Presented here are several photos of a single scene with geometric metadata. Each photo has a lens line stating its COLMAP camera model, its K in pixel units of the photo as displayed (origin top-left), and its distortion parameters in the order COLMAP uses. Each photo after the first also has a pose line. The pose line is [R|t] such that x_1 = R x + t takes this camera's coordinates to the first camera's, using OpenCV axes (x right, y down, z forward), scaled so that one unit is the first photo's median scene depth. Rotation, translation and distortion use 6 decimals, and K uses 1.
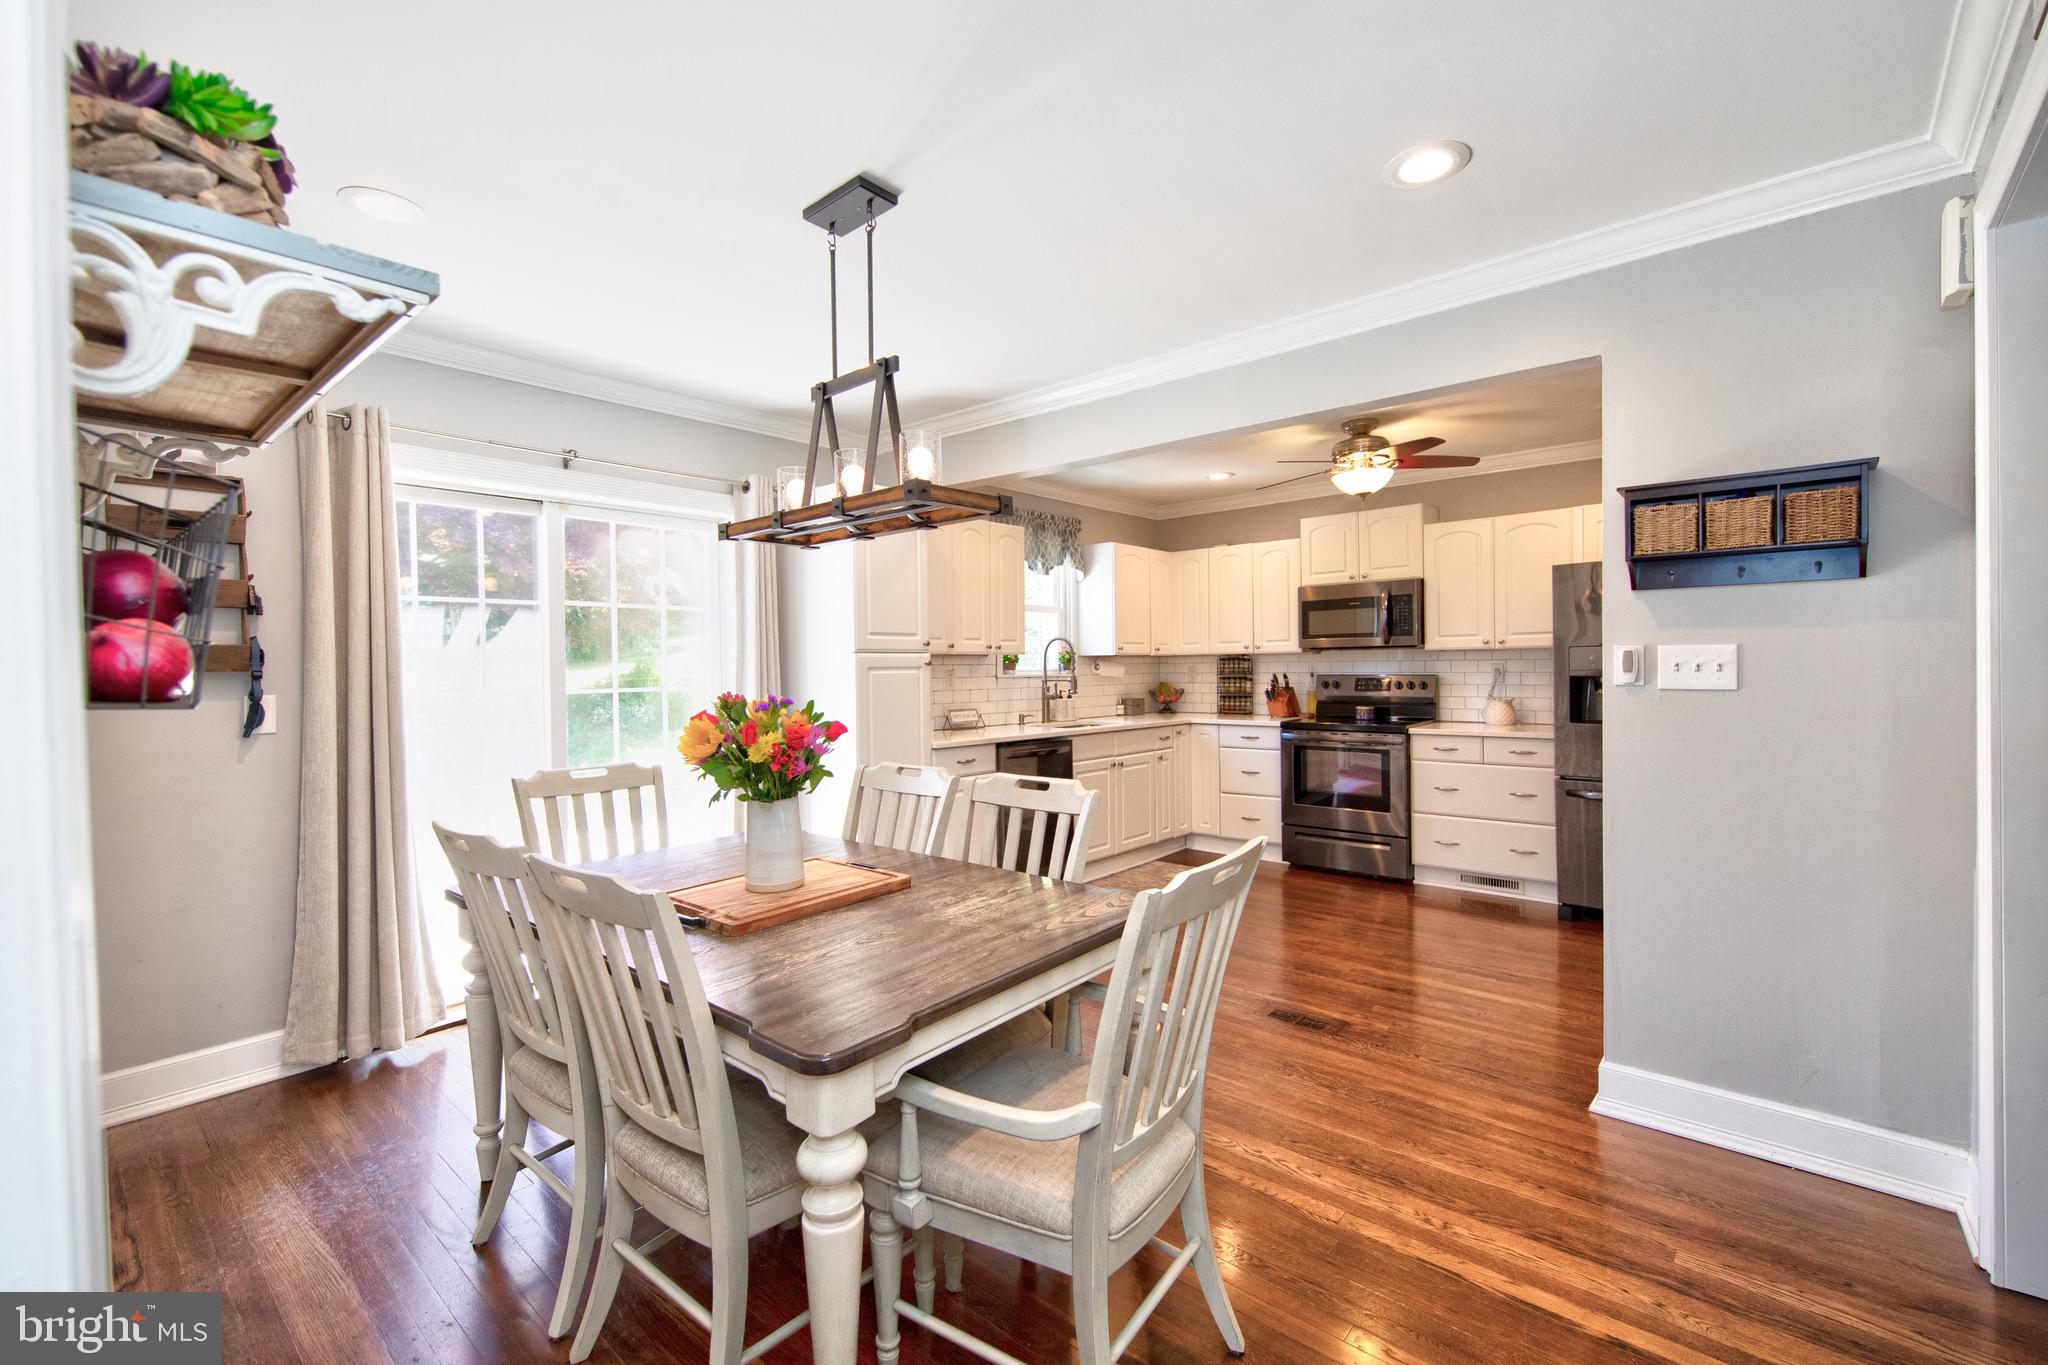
lens RADIAL K [[878.2, 0, 1024.0], [0, 878.2, 682.5], [0, 0, 1]] dist [0.027336, -0.000012]
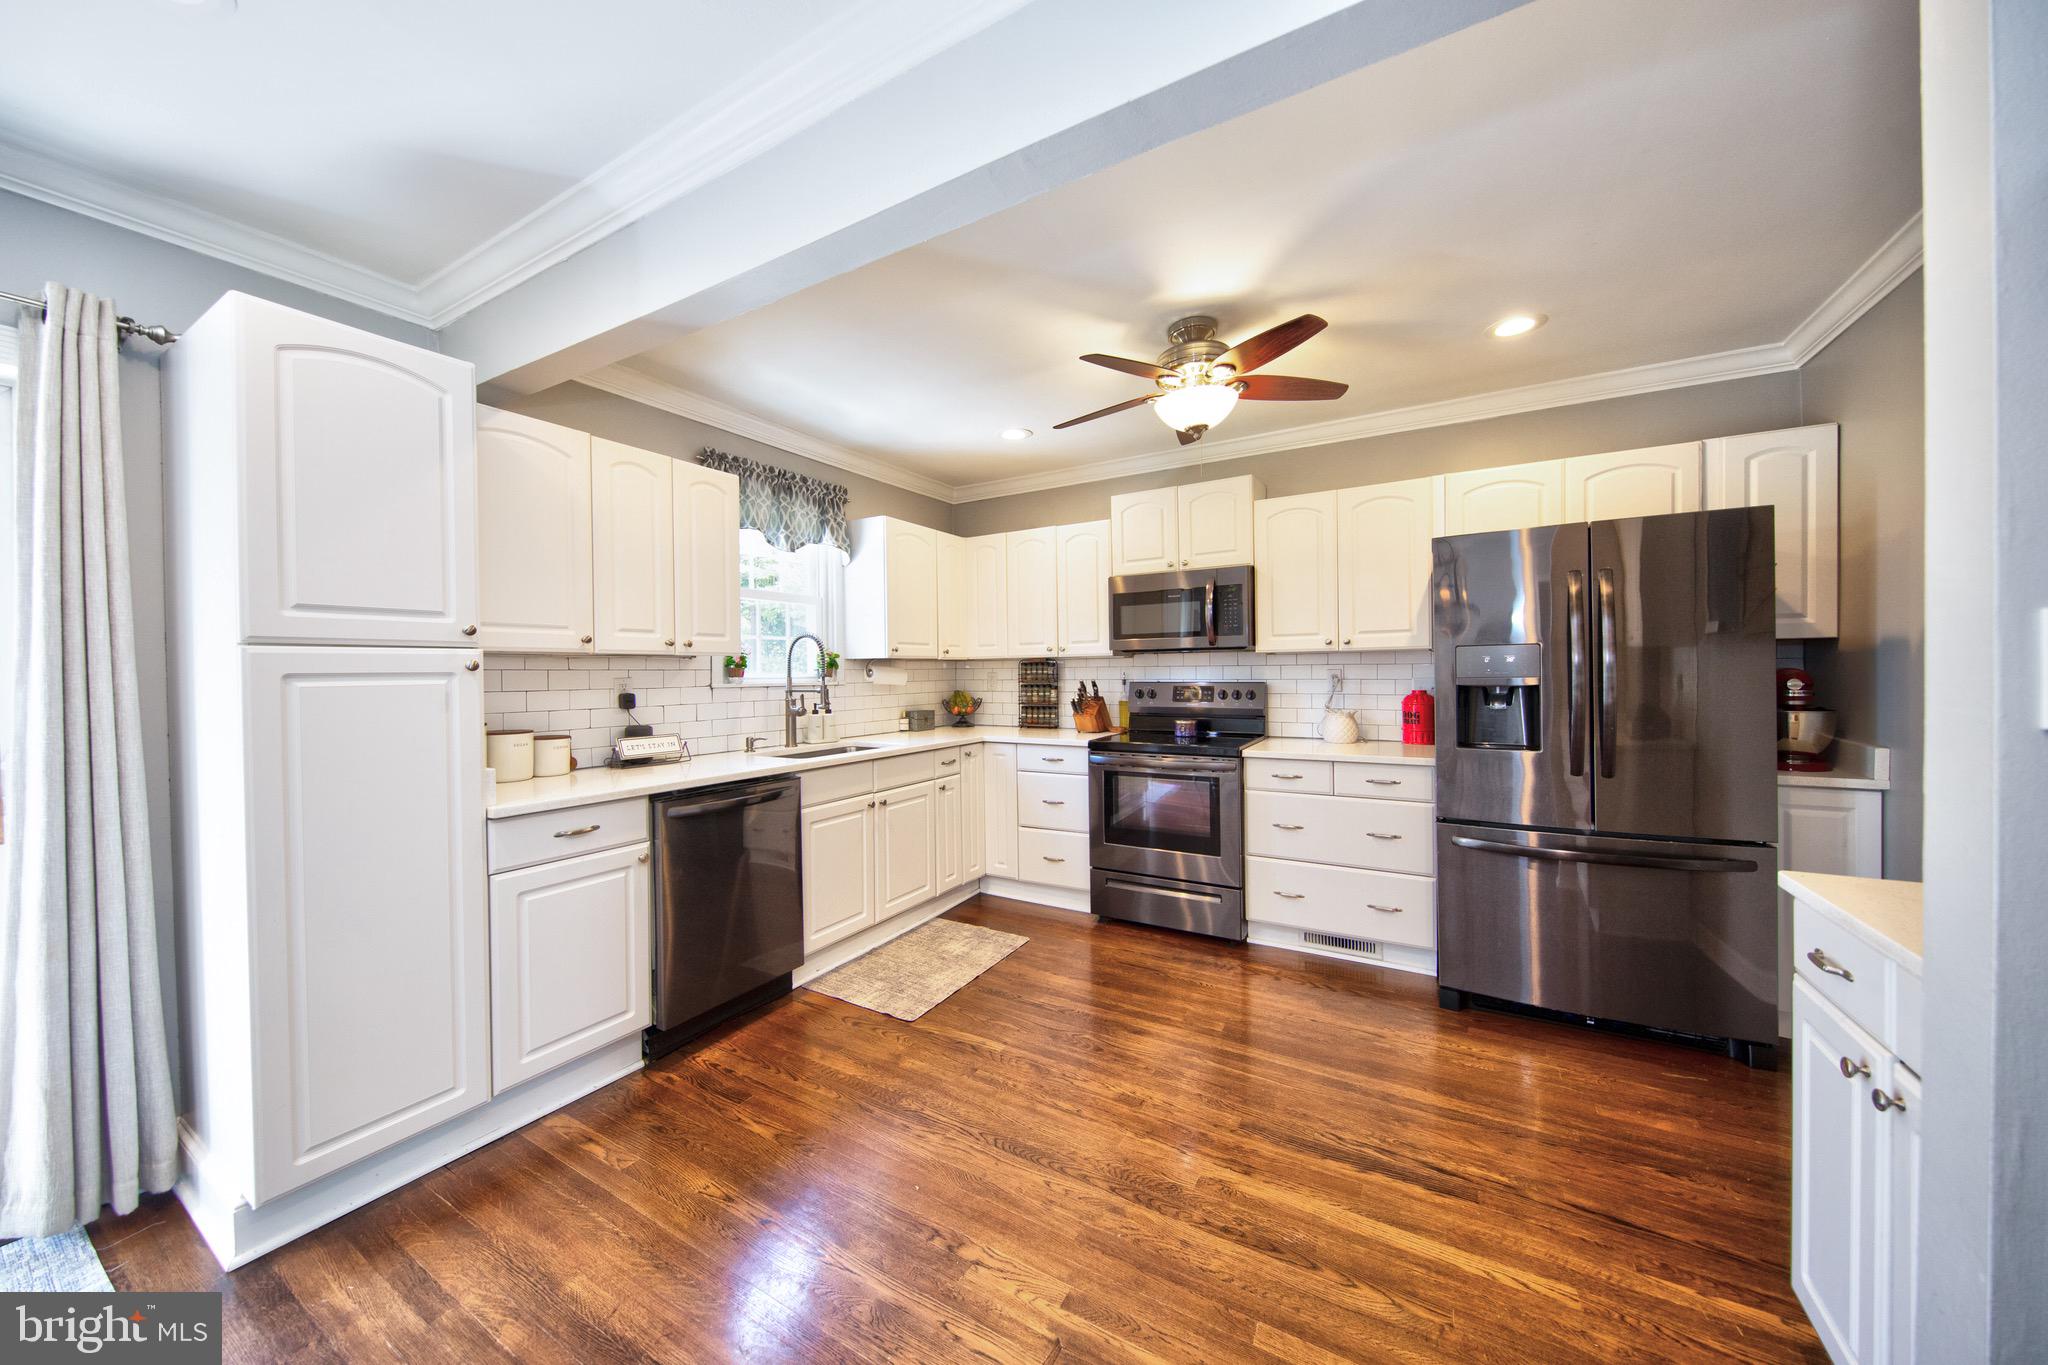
lens RADIAL K [[711.2, 0, 1024.0], [0, 711.2, 682.5], [0, 0, 1]] dist [0.000103, 0.000008]
pose [[0.982494, -0.002957, 0.186273, 0.107310], [0.003743, 0.999986, -0.003870, -0.006391], [-0.186259, 0.004500, 0.982490, 0.354405]]
